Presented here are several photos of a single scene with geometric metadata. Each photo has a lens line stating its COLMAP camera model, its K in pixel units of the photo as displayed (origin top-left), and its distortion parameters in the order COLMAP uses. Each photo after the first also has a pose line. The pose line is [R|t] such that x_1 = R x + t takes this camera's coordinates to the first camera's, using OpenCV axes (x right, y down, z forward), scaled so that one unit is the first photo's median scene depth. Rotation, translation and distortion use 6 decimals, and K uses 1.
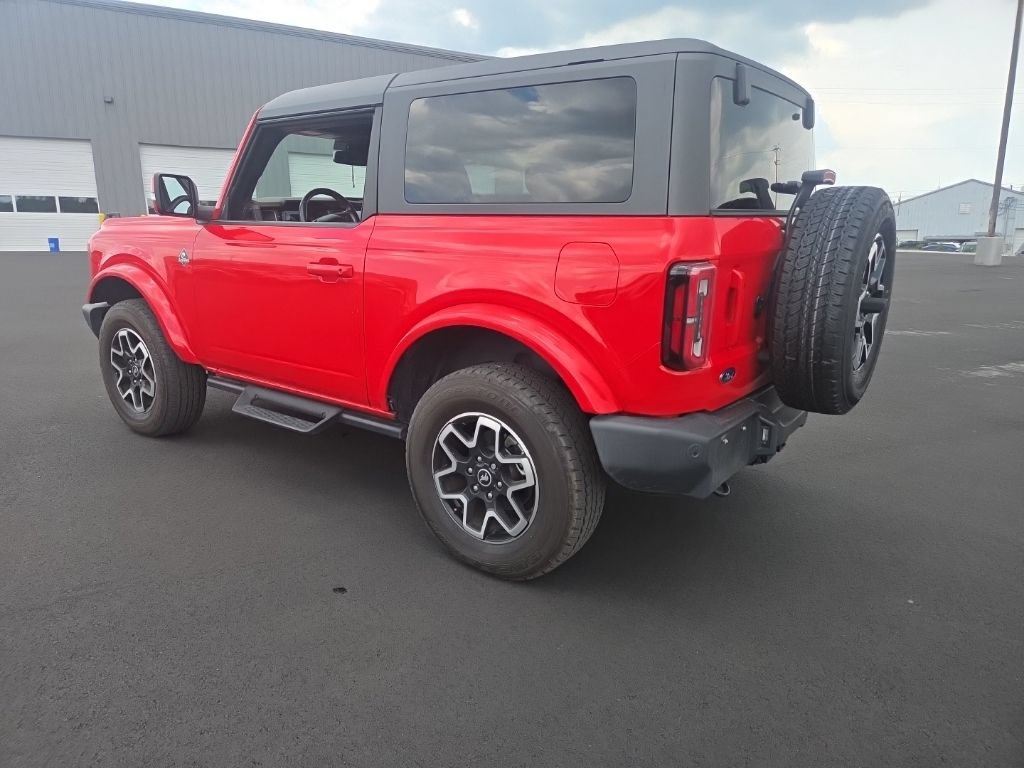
lens RADIAL K [[694.8, 0, 499.8], [0, 694.8, 391.3], [0, 0, 1]] dist [0.066911, -0.055640]
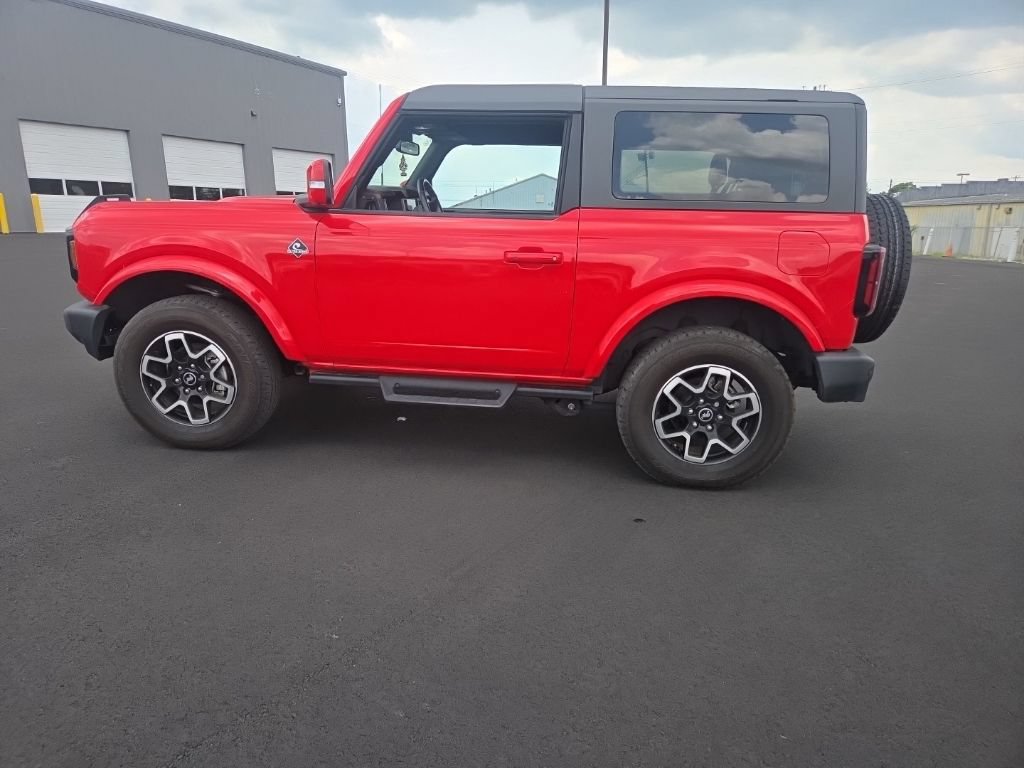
lens RADIAL K [[694.8, 0, 500.0], [0, 694.8, 399.0], [0, 0, 1]] dist [0.066911, -0.055640]
pose [[0.854391, -0.125378, 0.504278, -0.964093], [0.107305, 0.992108, 0.064861, -0.029322], [-0.508431, -0.001305, 0.861102, 0.074303]]
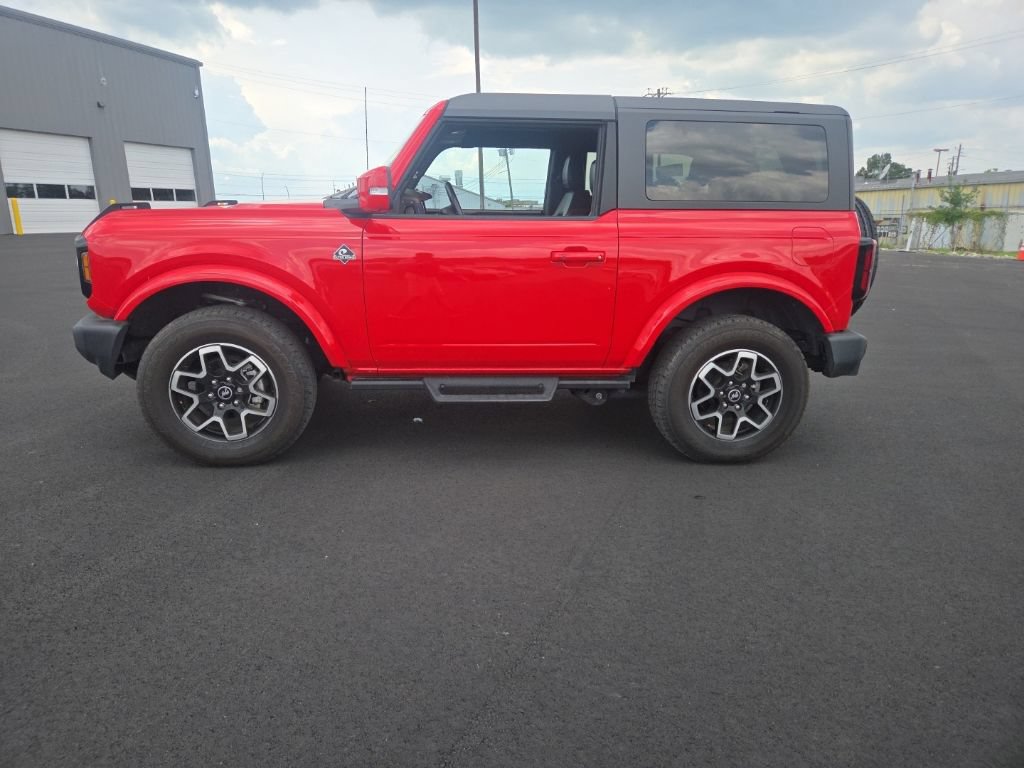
lens RADIAL K [[694.8, 0, 500.7], [0, 694.8, 378.9], [0, 0, 1]] dist [0.066911, -0.055640]
pose [[0.734024, -0.164126, 0.658992, -1.257637], [0.155771, 0.985176, 0.071858, -0.082612], [-0.661017, 0.049907, 0.748709, 0.238822]]
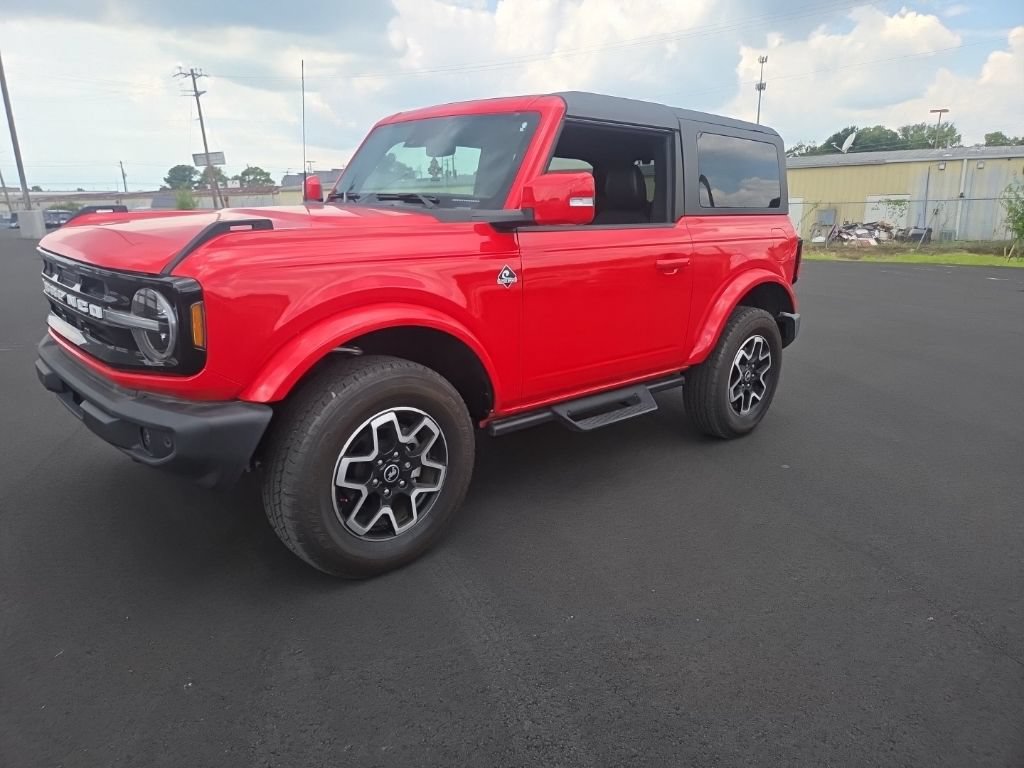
lens RADIAL K [[691.4, 0, 504.5], [0, 691.4, 390.7], [0, 0, 1]] dist [0.043601, -0.013596]
pose [[0.171513, -0.265306, 0.948787, -1.624853], [0.224175, 0.948304, 0.224647, -0.327100], [-0.959338, 0.174164, 0.222121, 1.151215]]
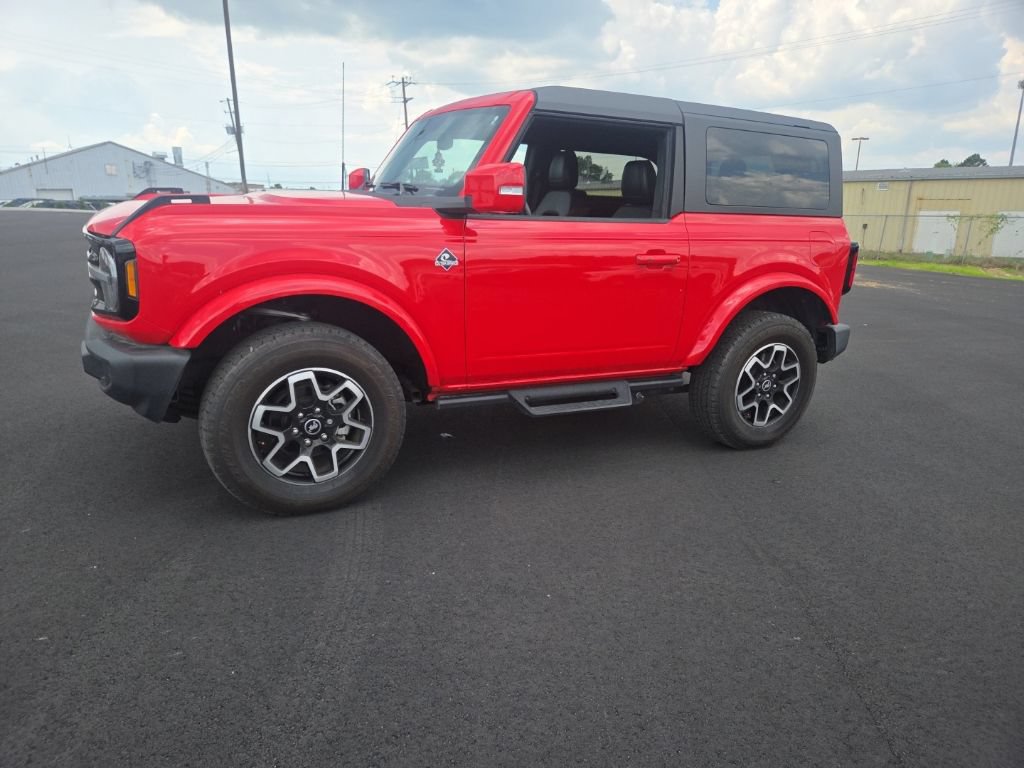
lens RADIAL K [[694.8, 0, 506.9], [0, 694.8, 395.7], [0, 0, 1]] dist [0.066911, -0.055640]
pose [[0.427886, -0.234869, 0.872783, -1.581722], [0.180748, 0.968376, 0.171981, -0.219558], [-0.885575, 0.084165, 0.456807, 0.773360]]
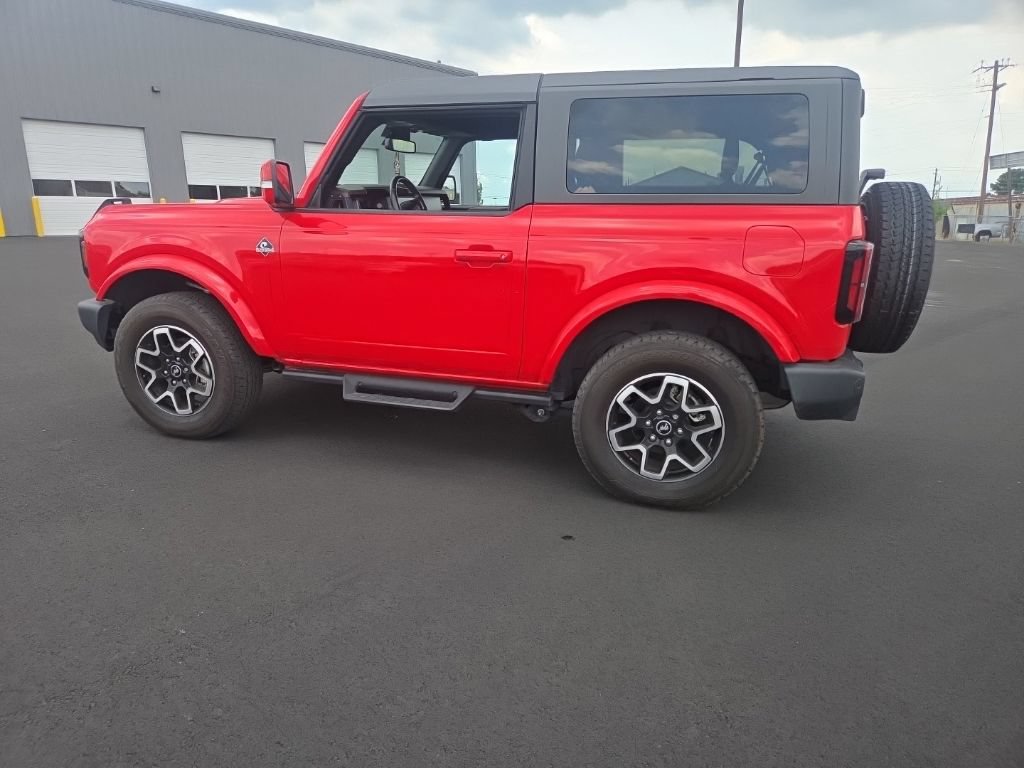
lens RADIAL K [[694.8, 0, 499.0], [0, 694.8, 398.6], [0, 0, 1]] dist [0.066911, -0.055640]
pose [[0.940124, -0.092603, 0.328012, -0.647879], [0.080618, 0.995491, 0.049981, -0.007028], [-0.331162, -0.020545, 0.943350, -0.025511]]
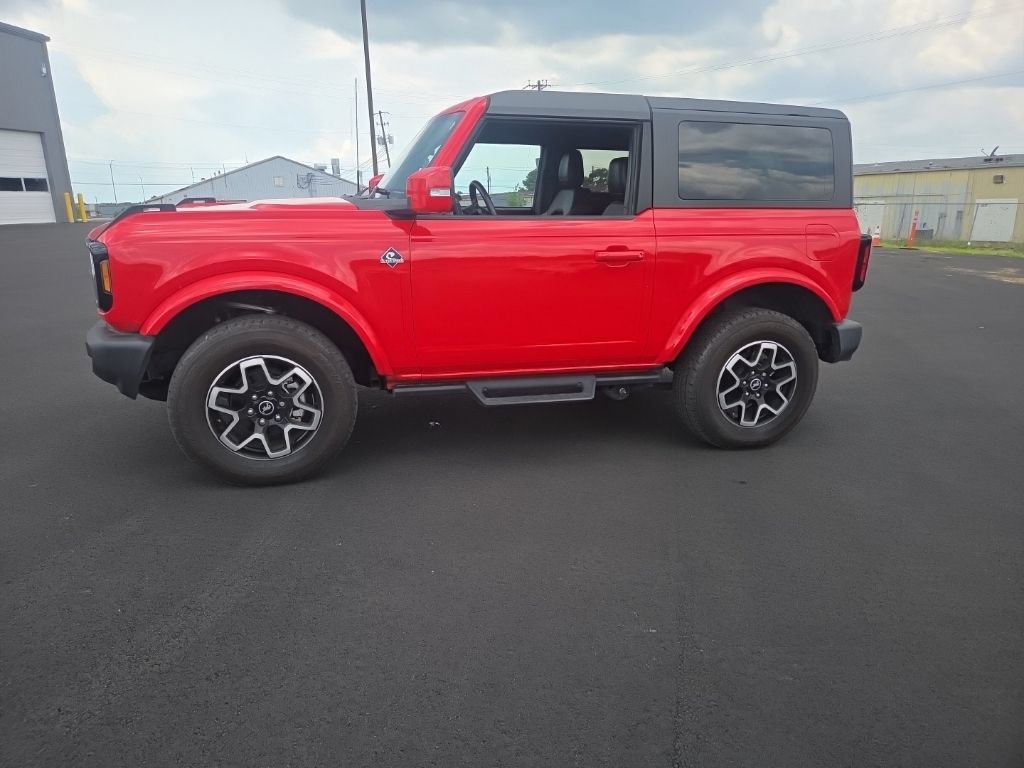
lens RADIAL K [[694.8, 0, 505.8], [0, 694.8, 386.8], [0, 0, 1]] dist [0.066911, -0.055640]
pose [[0.600087, -0.211813, 0.771383, -1.457143], [0.184094, 0.974991, 0.124508, -0.152512], [-0.778464, 0.067291, 0.624072, 0.461482]]
